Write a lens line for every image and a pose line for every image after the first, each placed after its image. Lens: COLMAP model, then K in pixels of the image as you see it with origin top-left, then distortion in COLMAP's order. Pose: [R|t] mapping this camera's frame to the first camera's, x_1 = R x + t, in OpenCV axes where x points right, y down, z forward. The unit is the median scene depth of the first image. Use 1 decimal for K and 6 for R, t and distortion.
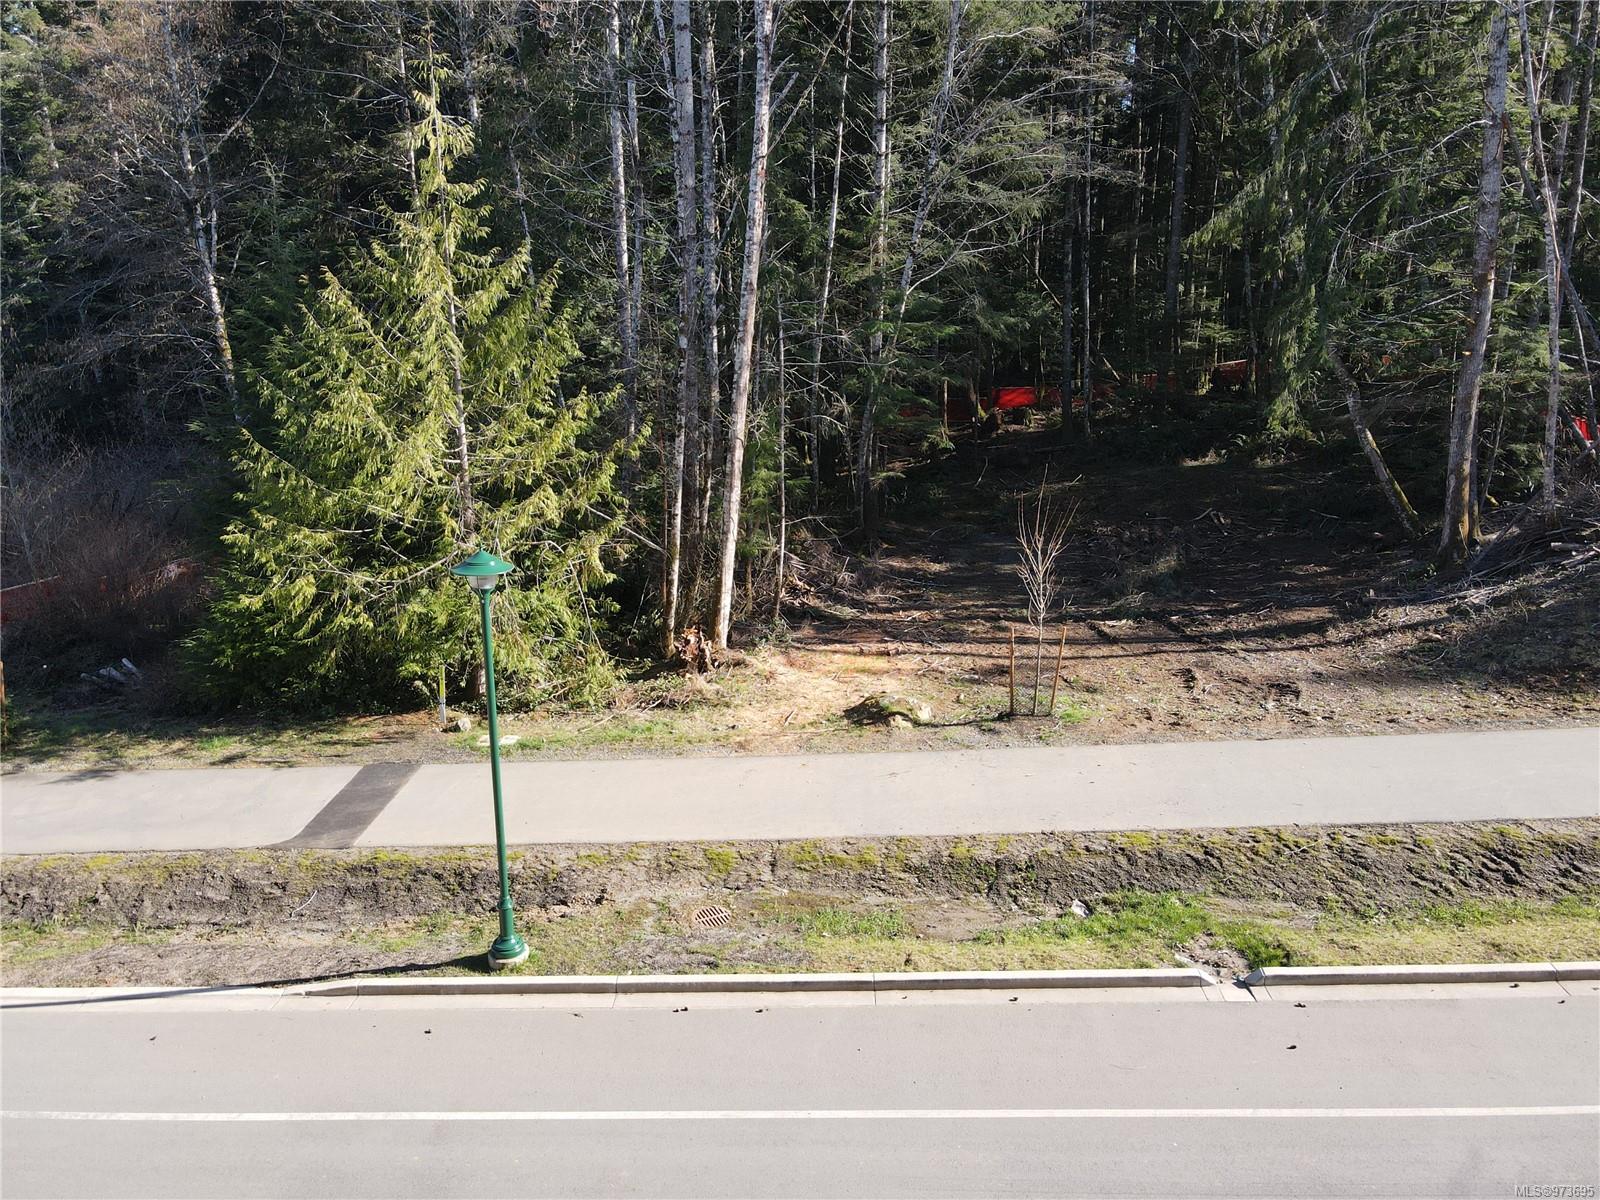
lens RADIAL K [[1173.6, 0, 801.1], [0, 1173.6, 593.4], [0, 0, 1]] dist [0.003274, 0.011699]
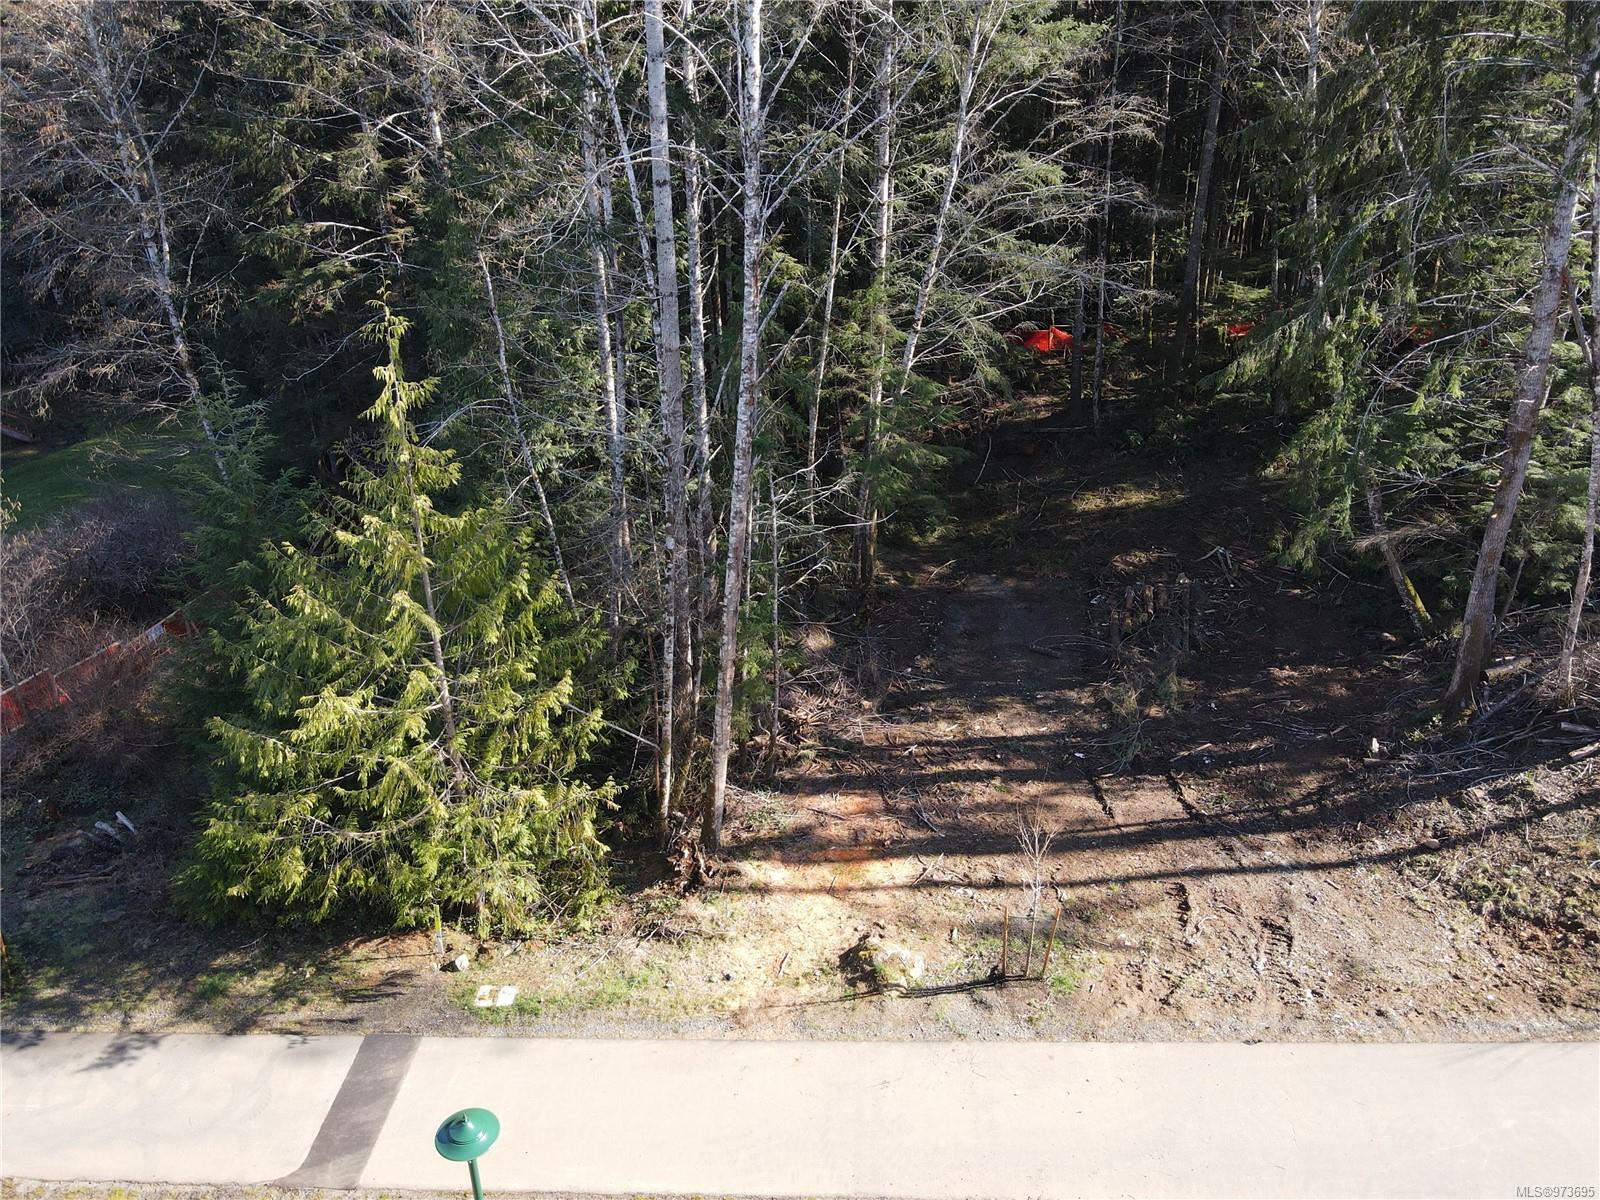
lens RADIAL K [[1173.6, 0, 801.1], [0, 1173.6, 593.4], [0, 0, 1]] dist [0.003274, 0.011699]
pose [[0.999995, -0.002418, -0.001878, 0.009886], [0.002726, 0.982384, 0.186855, -0.507043], [0.001393, -0.186859, 0.982386, 0.087729]]
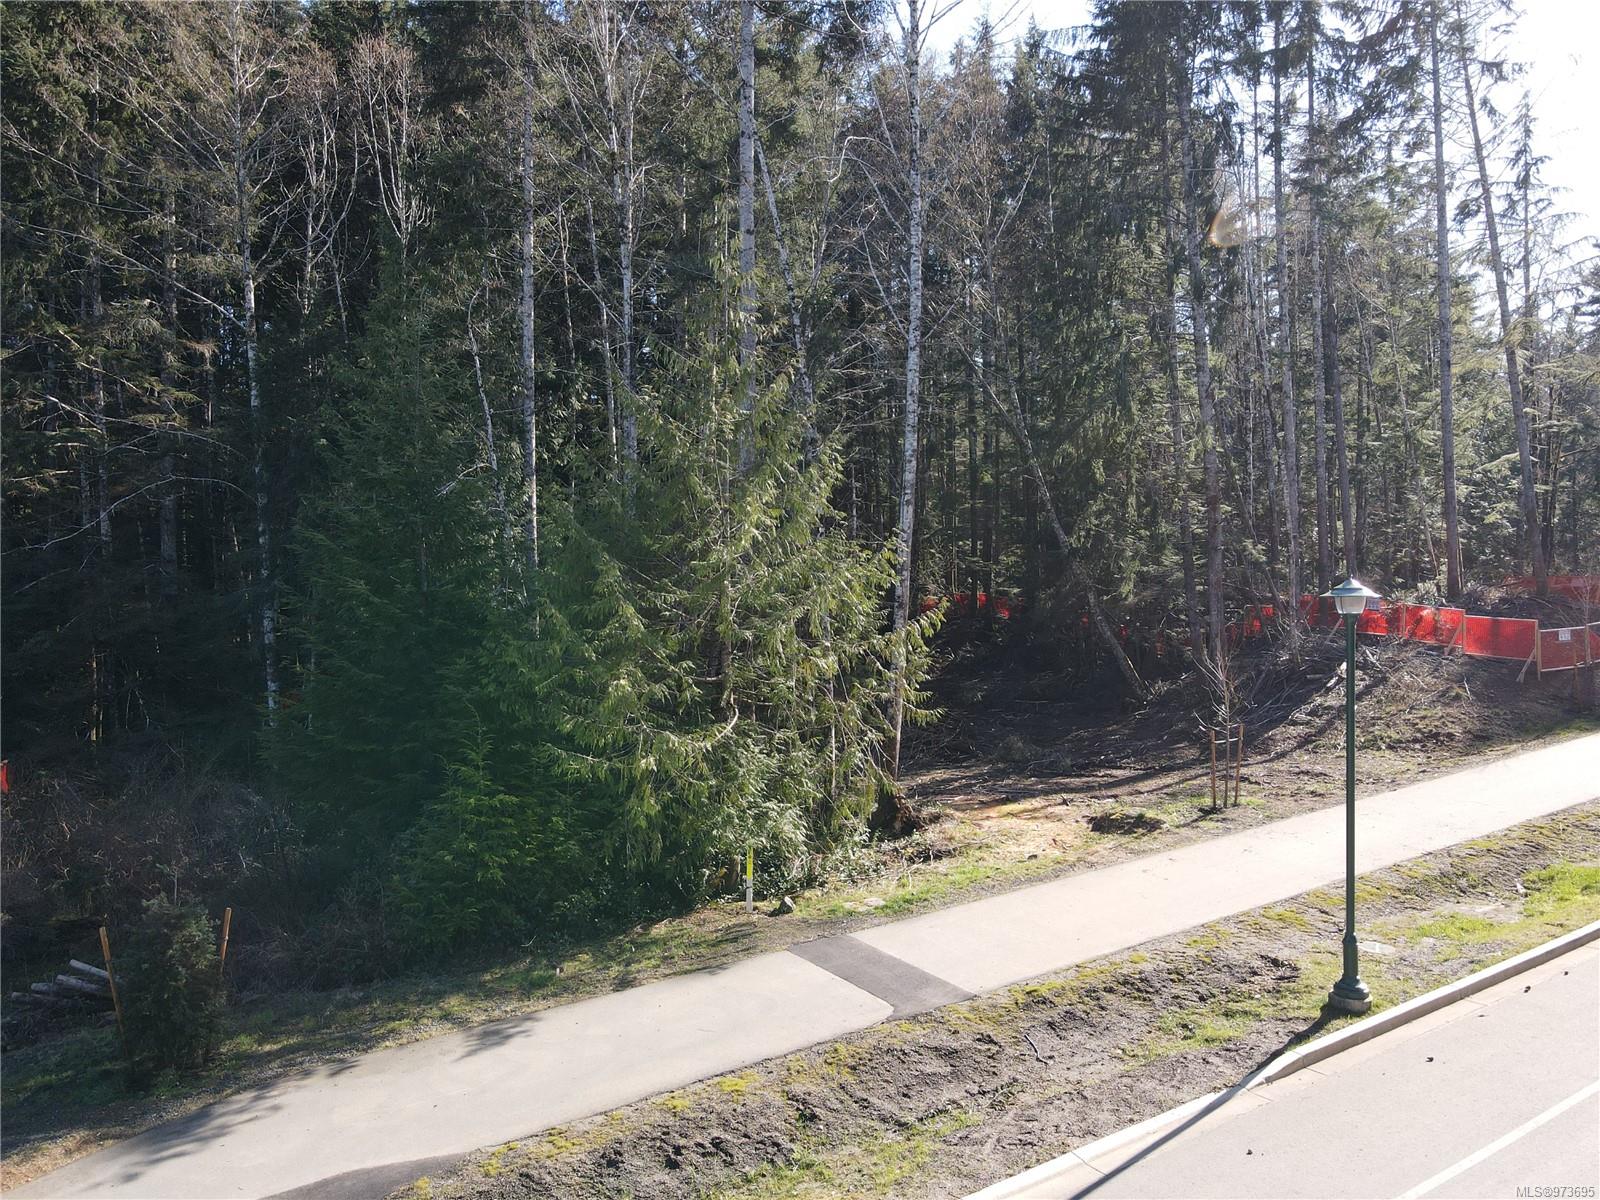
lens RADIAL K [[1175.3, 0, 800.7], [0, 1175.3, 592.9], [0, 0, 1]] dist [-0.008986, 0.036447]
pose [[0.807686, -0.001868, 0.589610, -1.030337], [0.155957, 0.965056, -0.210582, 0.097338], [-0.568613, 0.262038, 0.779753, 0.342030]]
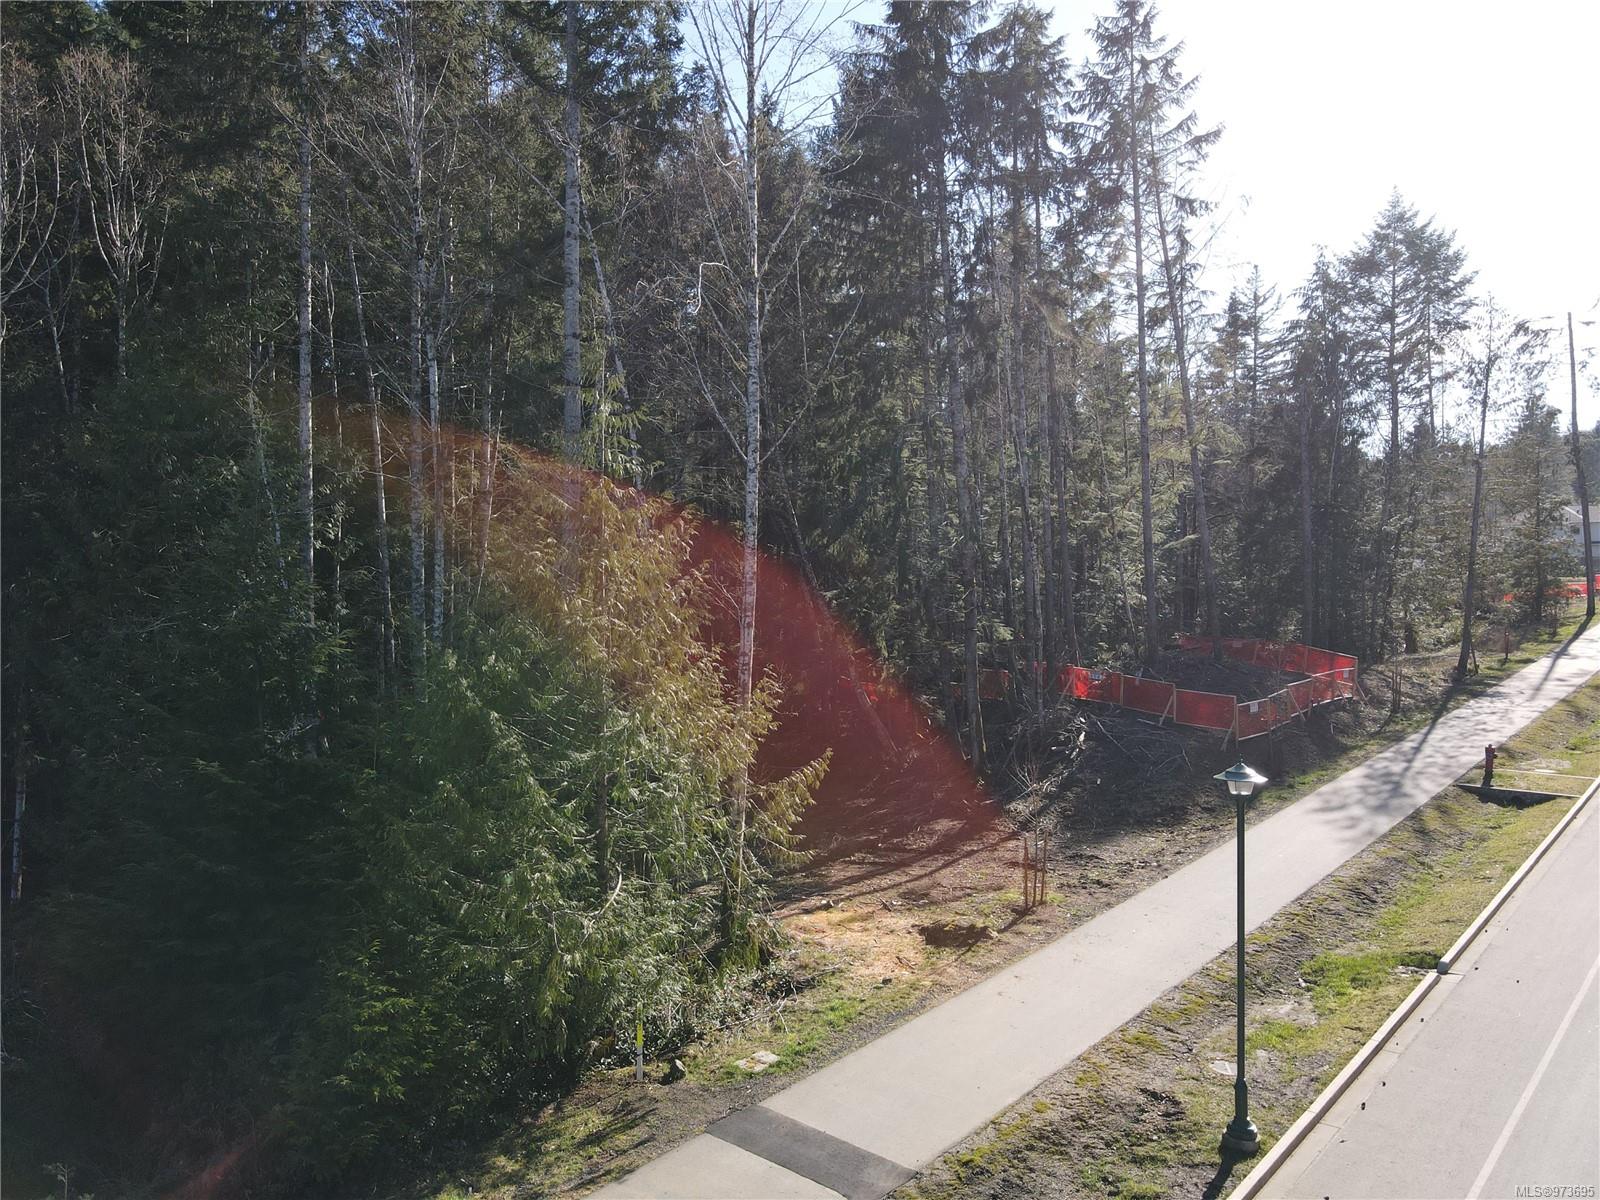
lens RADIAL K [[1175.3, 0, 800.7], [0, 1175.3, 592.9], [0, 0, 1]] dist [-0.008986, 0.036447]
pose [[0.610732, 0.004317, 0.791825, -1.184400], [0.207219, 0.964265, -0.165084, -0.079044], [-0.764242, 0.264903, 0.588014, 0.449821]]
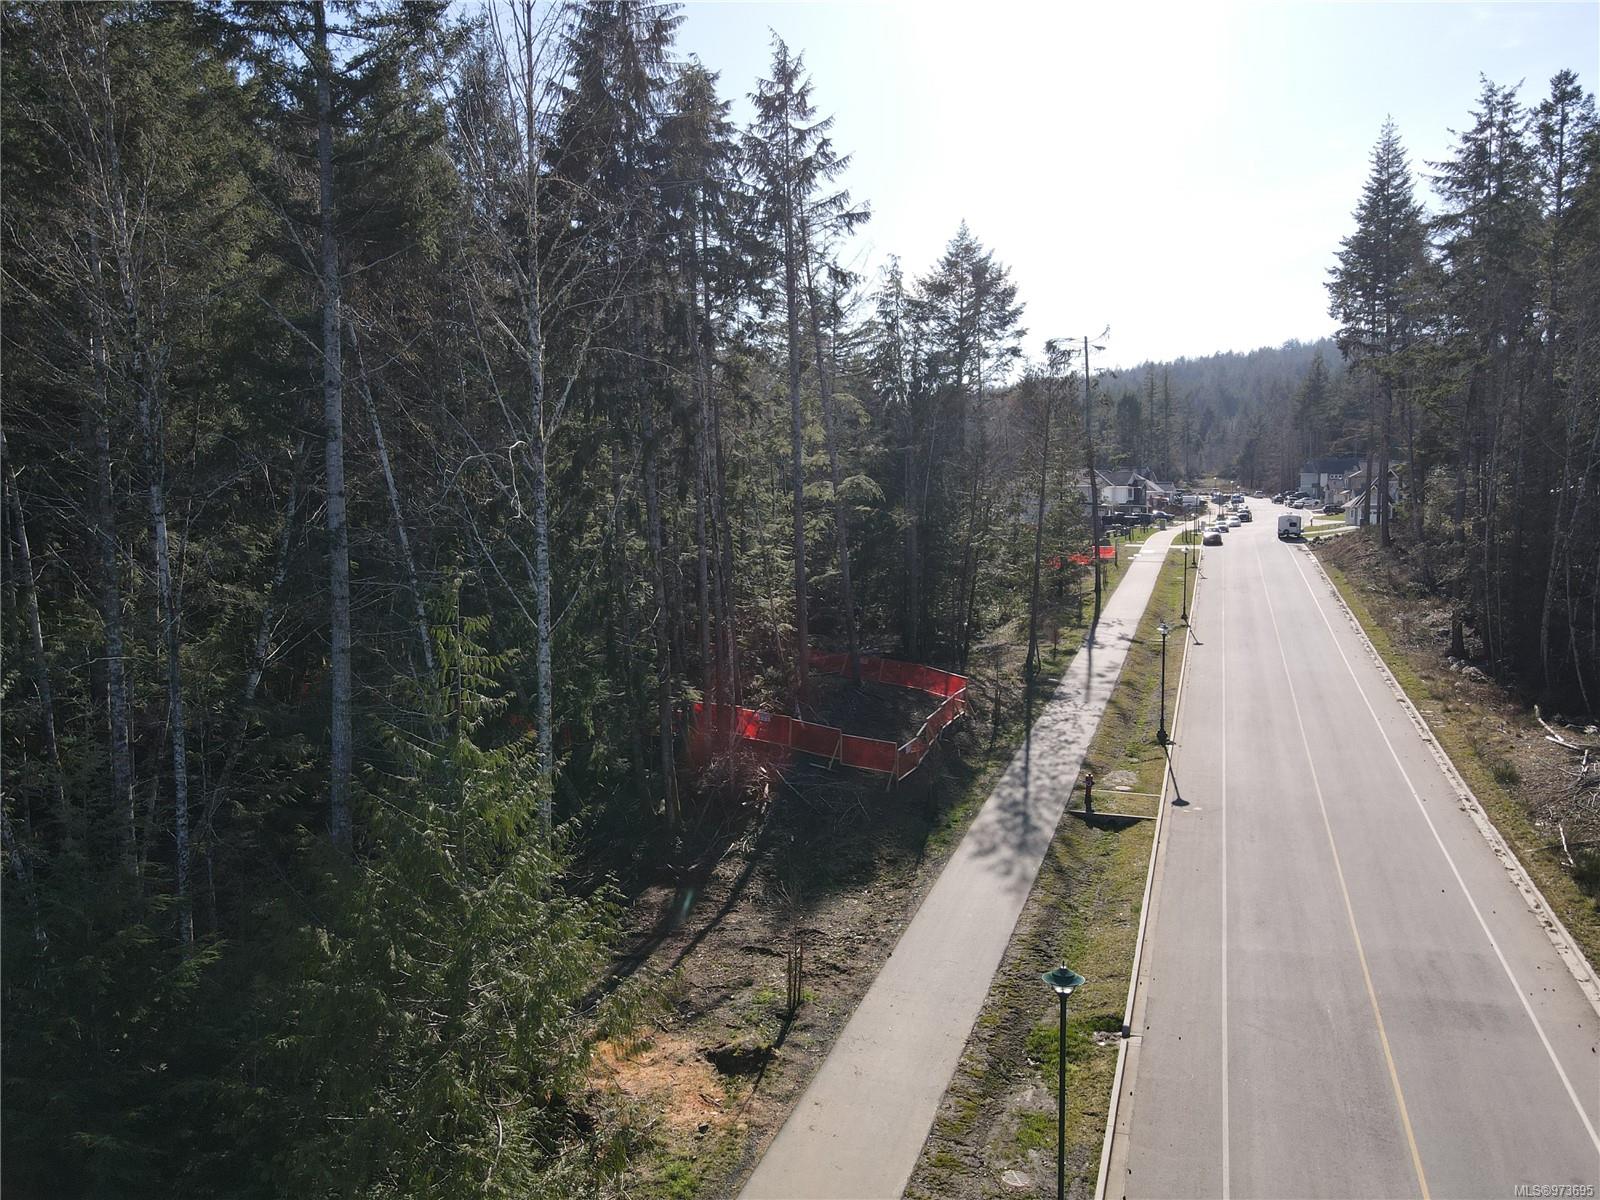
lens RADIAL K [[1175.3, 0, 800.7], [0, 1175.3, 592.9], [0, 0, 1]] dist [-0.008986, 0.036447]
pose [[0.269223, -0.062807, 0.961028, -1.381844], [0.253978, 0.967177, -0.007941, -0.447104], [-0.928986, 0.246218, 0.276338, 0.602384]]
